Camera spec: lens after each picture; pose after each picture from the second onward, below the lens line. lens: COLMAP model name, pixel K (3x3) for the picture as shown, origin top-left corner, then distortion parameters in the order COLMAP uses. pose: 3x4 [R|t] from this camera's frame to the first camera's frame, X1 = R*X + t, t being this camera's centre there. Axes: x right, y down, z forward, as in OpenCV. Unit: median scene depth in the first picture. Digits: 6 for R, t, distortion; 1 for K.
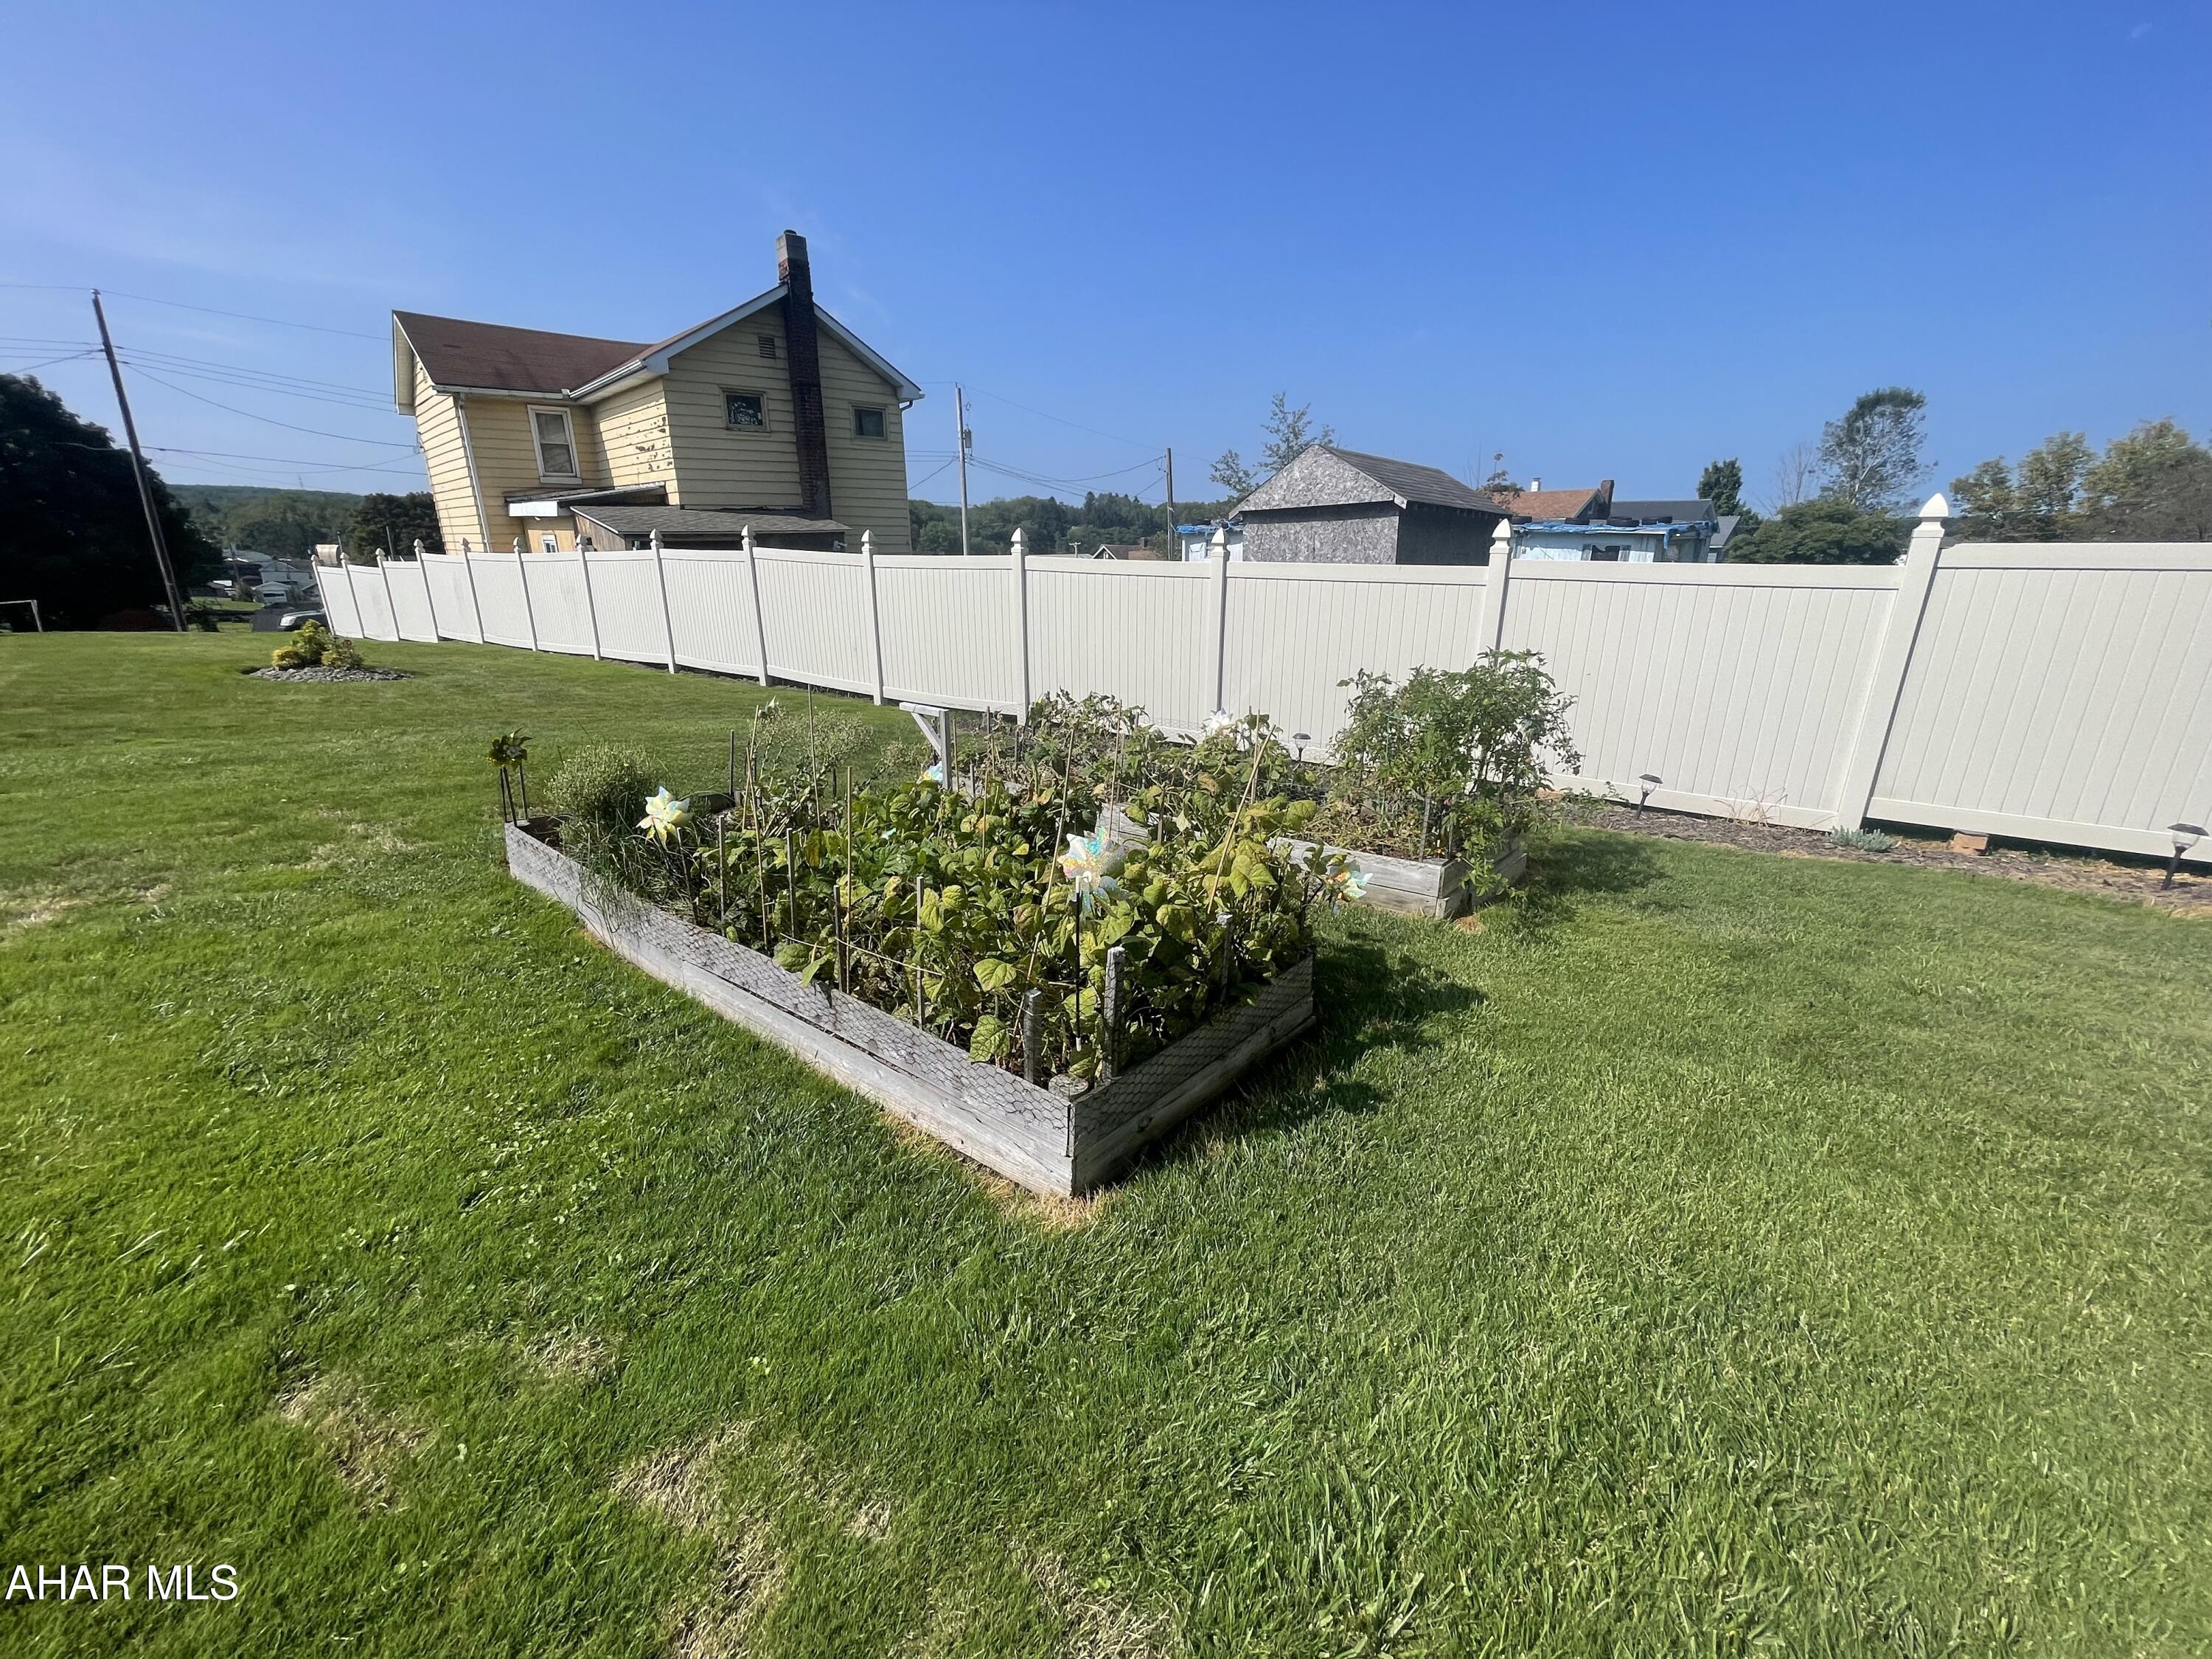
lens RADIAL K [[892.9, 0, 1108.3], [0, 892.9, 826.6], [0, 0, 1]] dist [-0.002699, 0.000158]
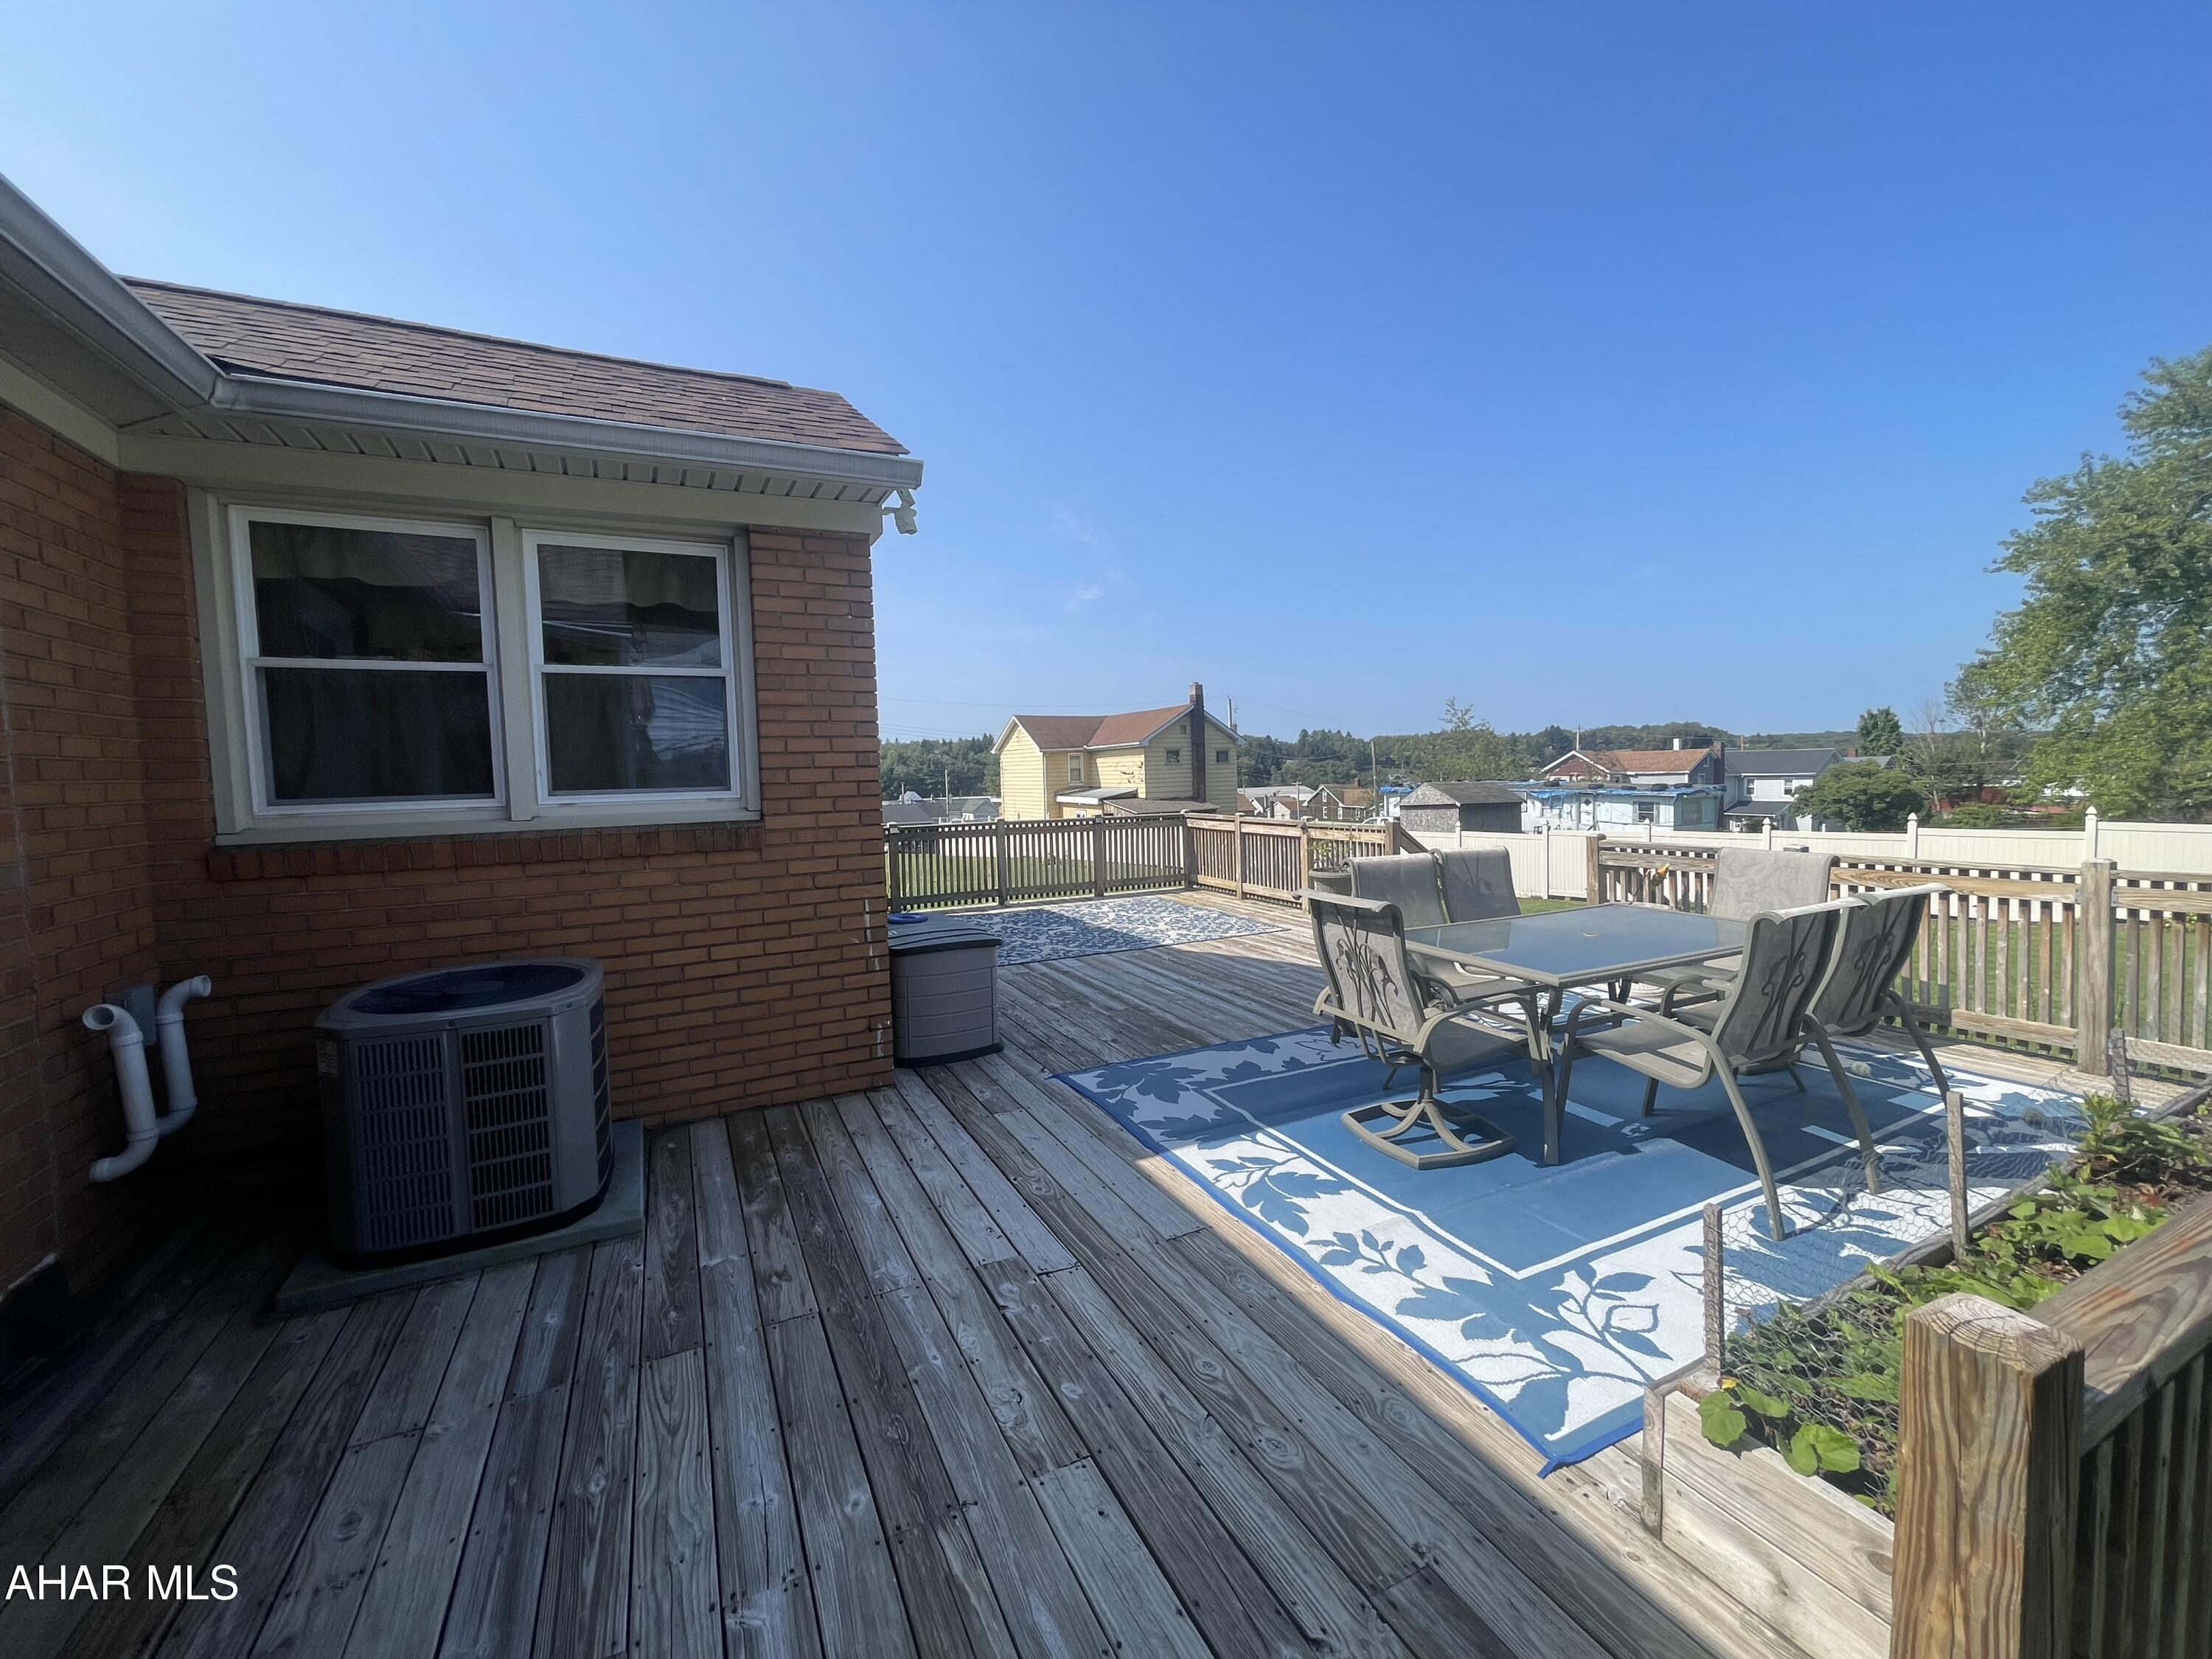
lens RADIAL K [[892.9, 0, 1103.8], [0, 892.9, 824.0], [0, 0, 1]] dist [-0.002699, 0.000158]
pose [[0.971439, -0.011474, -0.237011, -0.046505], [-0.048132, 0.968538, -0.244166, 0.251435], [0.232356, 0.248600, 0.940324, -1.098859]]
